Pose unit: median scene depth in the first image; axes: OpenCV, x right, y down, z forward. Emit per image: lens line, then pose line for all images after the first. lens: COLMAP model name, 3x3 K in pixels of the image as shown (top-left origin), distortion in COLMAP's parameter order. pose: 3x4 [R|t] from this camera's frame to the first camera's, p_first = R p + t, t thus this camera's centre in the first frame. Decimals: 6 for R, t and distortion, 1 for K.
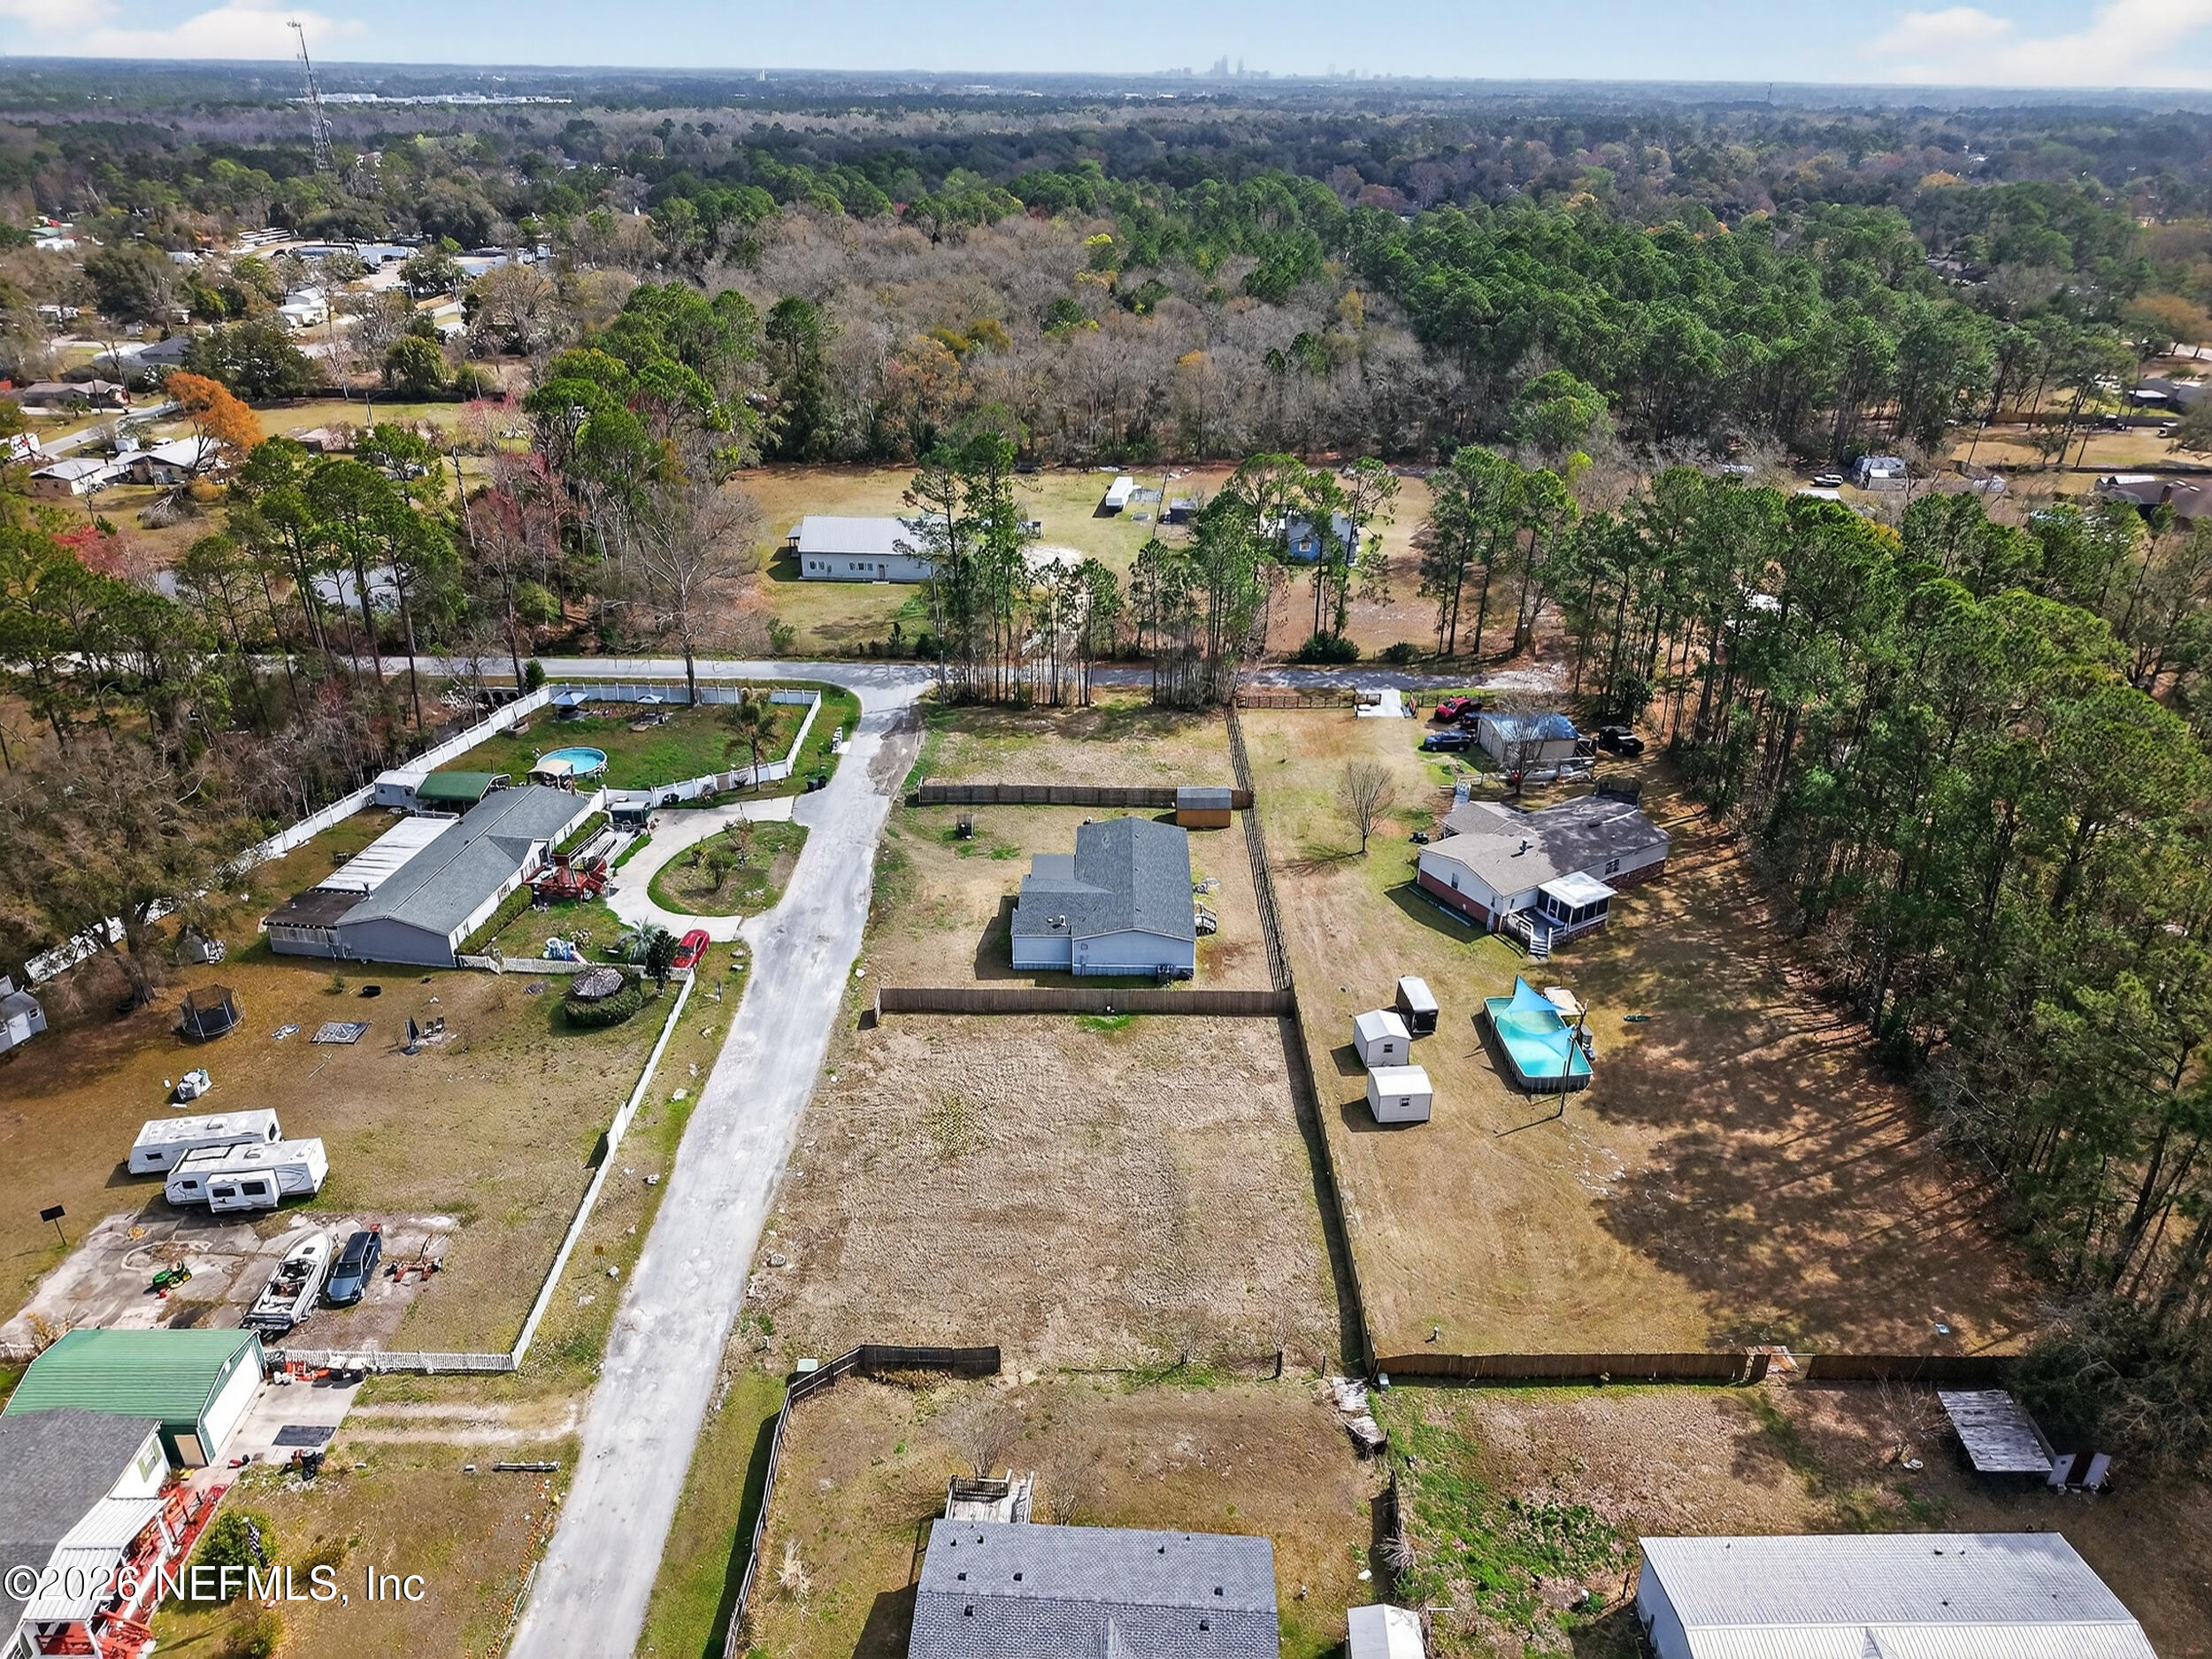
lens RADIAL K [[1458.7, 0, 1106.0], [0, 1458.7, 829.5], [0, 0, 1]] dist [0.002499, -0.002250]
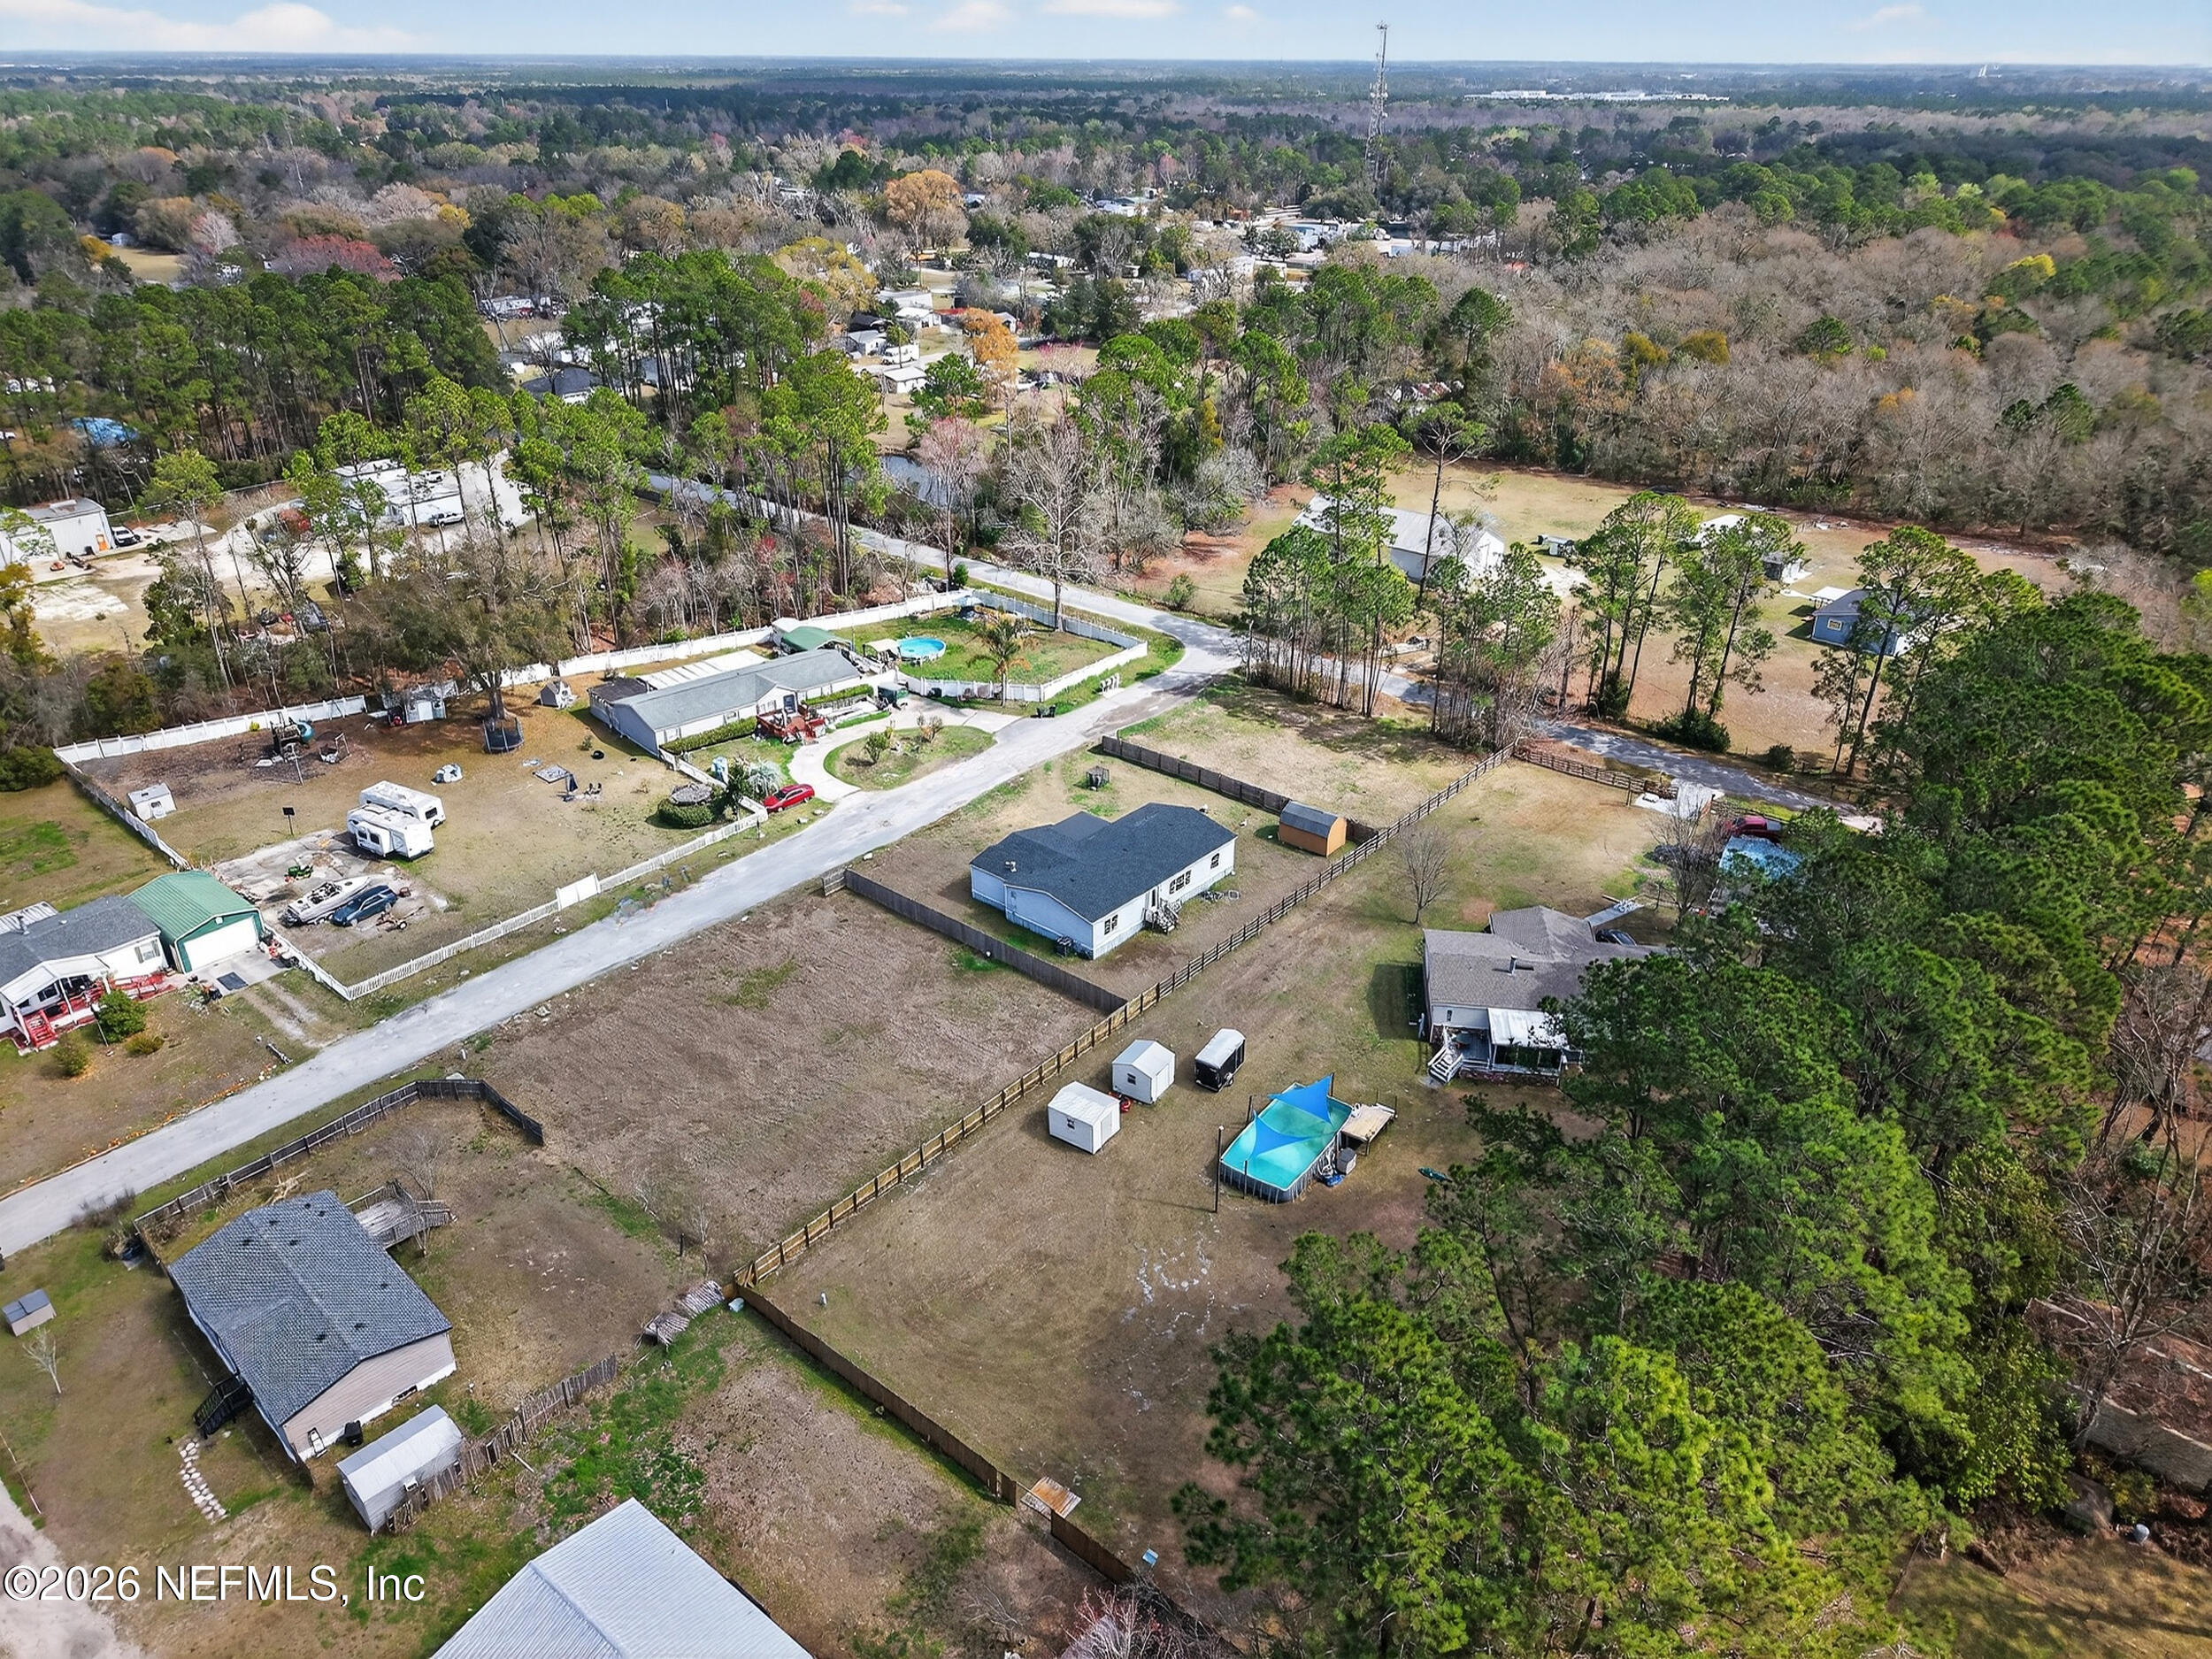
lens RADIAL K [[1458.7, 0, 1106.0], [0, 1458.7, 829.5], [0, 0, 1]] dist [0.002499, -0.002250]
pose [[0.769767, 0.287582, -0.569873, 0.496656], [-0.286669, 0.953416, 0.093910, -0.064790], [0.570333, 0.091076, 0.816349, 0.155080]]
